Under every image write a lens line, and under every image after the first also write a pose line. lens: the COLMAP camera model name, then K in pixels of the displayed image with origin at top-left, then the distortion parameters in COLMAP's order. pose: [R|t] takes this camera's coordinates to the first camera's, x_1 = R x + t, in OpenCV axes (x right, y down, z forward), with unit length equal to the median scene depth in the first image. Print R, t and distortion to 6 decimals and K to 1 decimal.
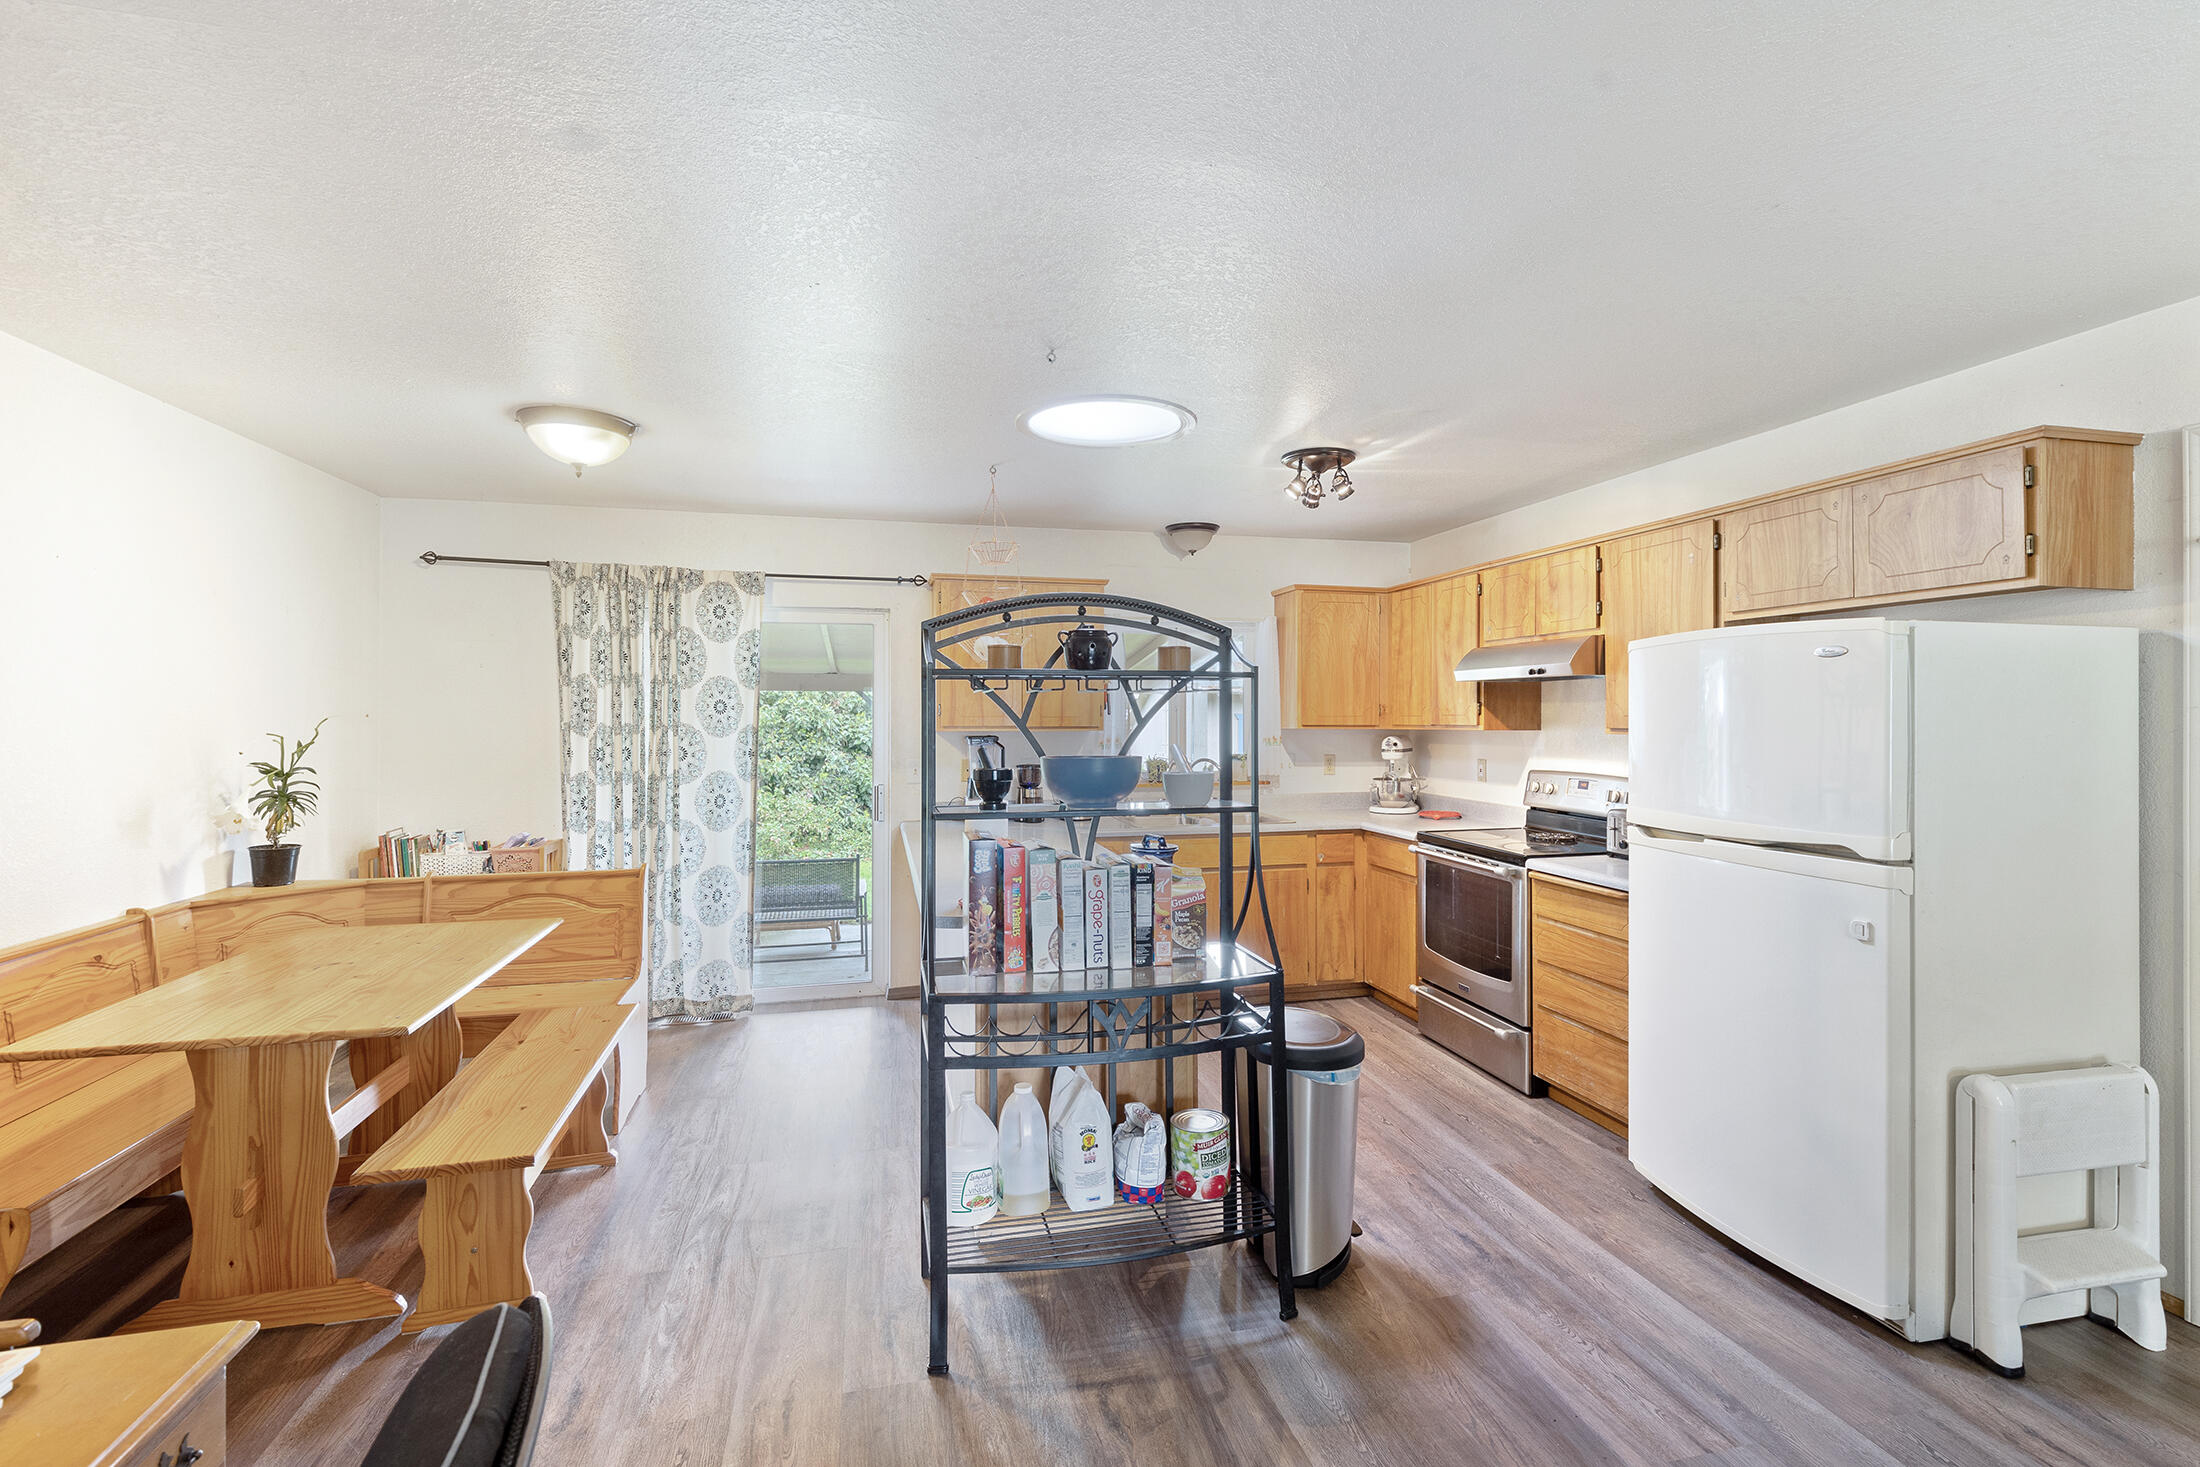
lens RADIAL K [[990.5, 0, 1112.6], [0, 990.5, 697.1], [0, 0, 1]] dist [0.006107, -0.000732]
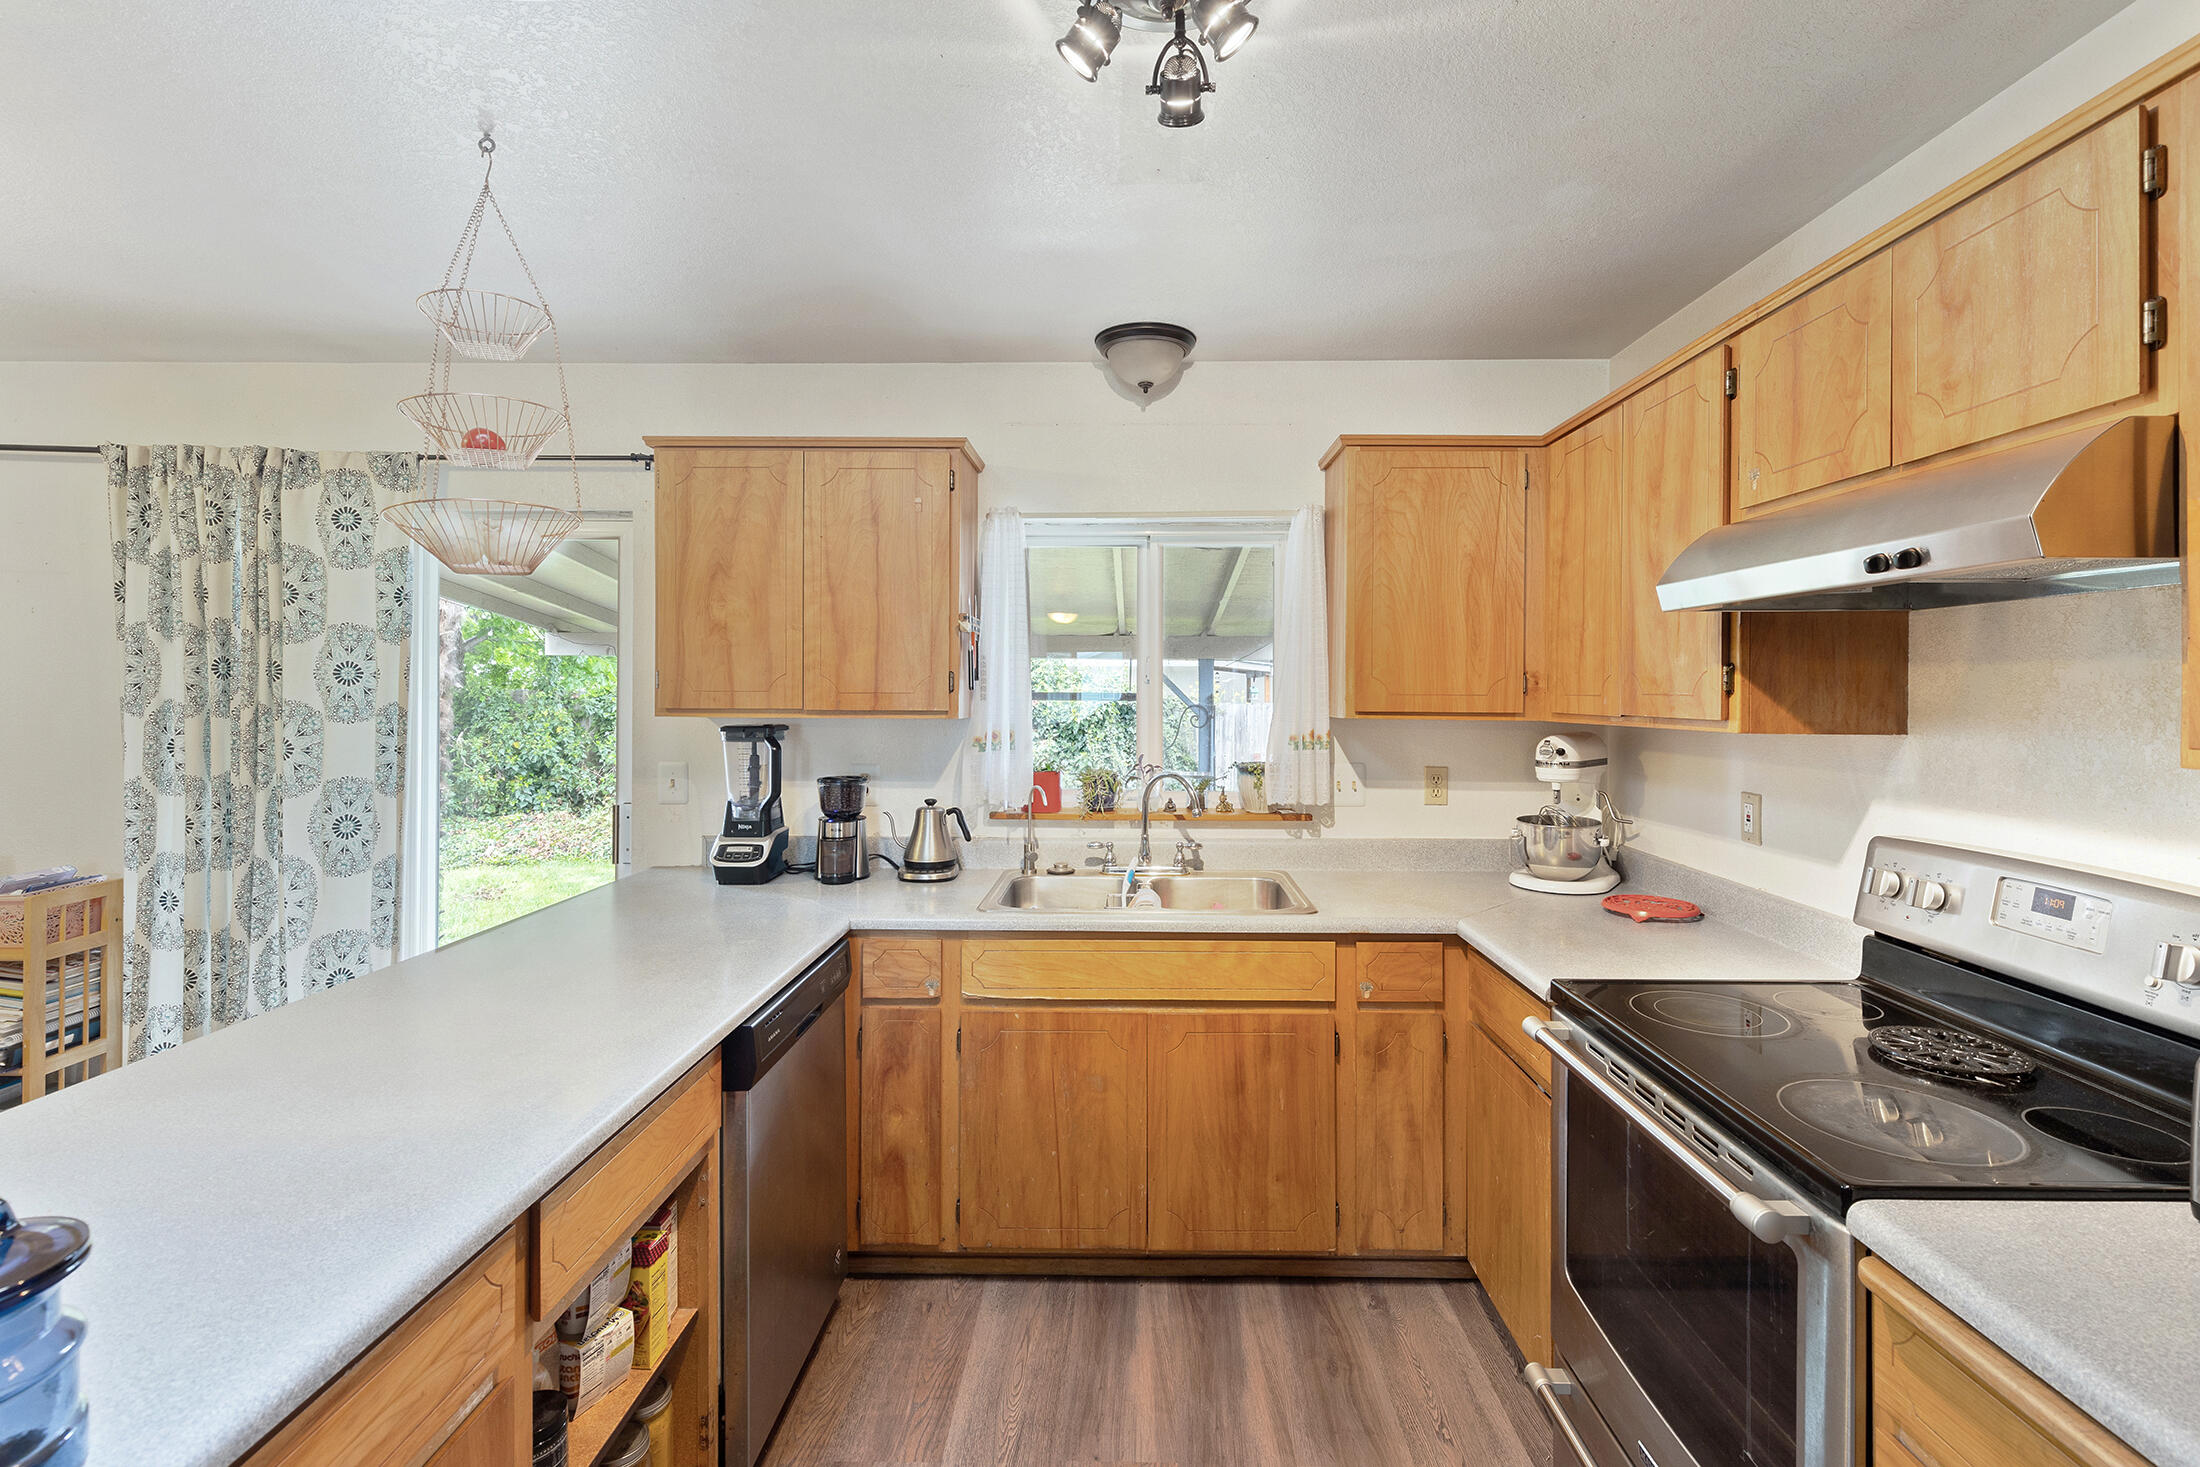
lens RADIAL K [[990.5, 0, 1120.3], [0, 990.5, 674.8], [0, 0, 1]] dist [0.006107, -0.000732]
pose [[0.966991, 0.001226, -0.254806, 0.287107], [-0.000302, 0.999993, 0.003666, 0.010495], [0.254809, -0.003468, 0.966985, 0.671382]]
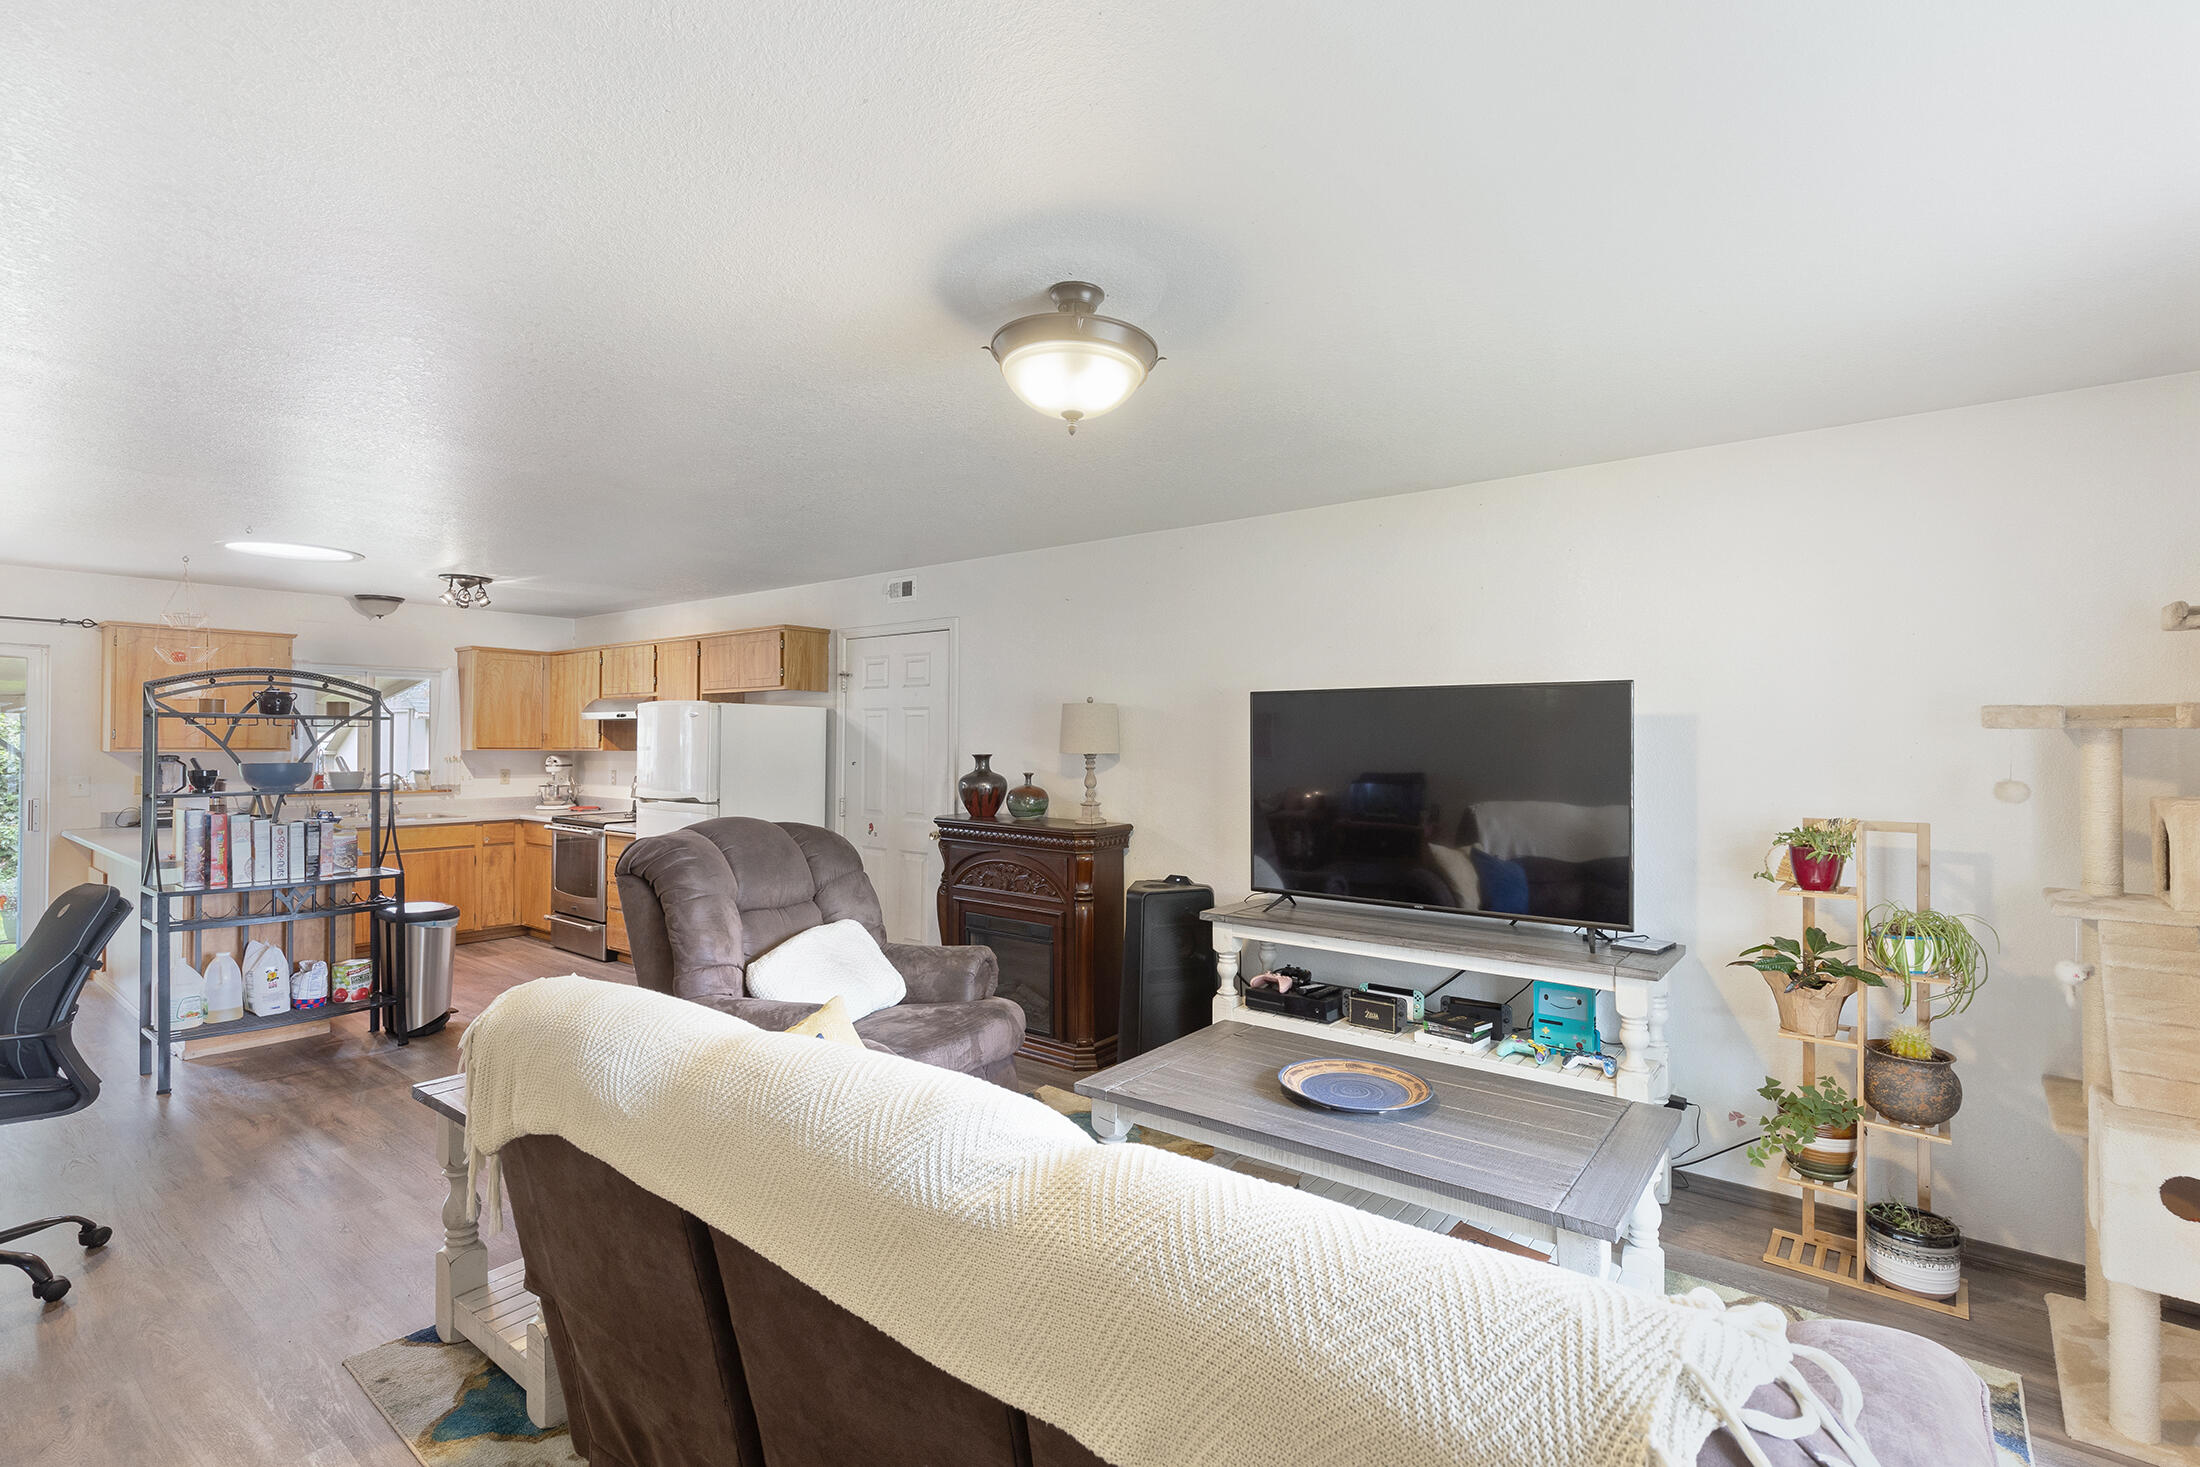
lens RADIAL K [[990.5, 0, 1100.9], [0, 990.5, 736.2], [0, 0, 1]] dist [0.006107, -0.000732]
pose [[0.785622, 0.009430, 0.618635, 0.024327], [-0.017146, 0.999832, 0.006534, -0.016846], [-0.618469, -0.015740, 0.785651, -0.892374]]
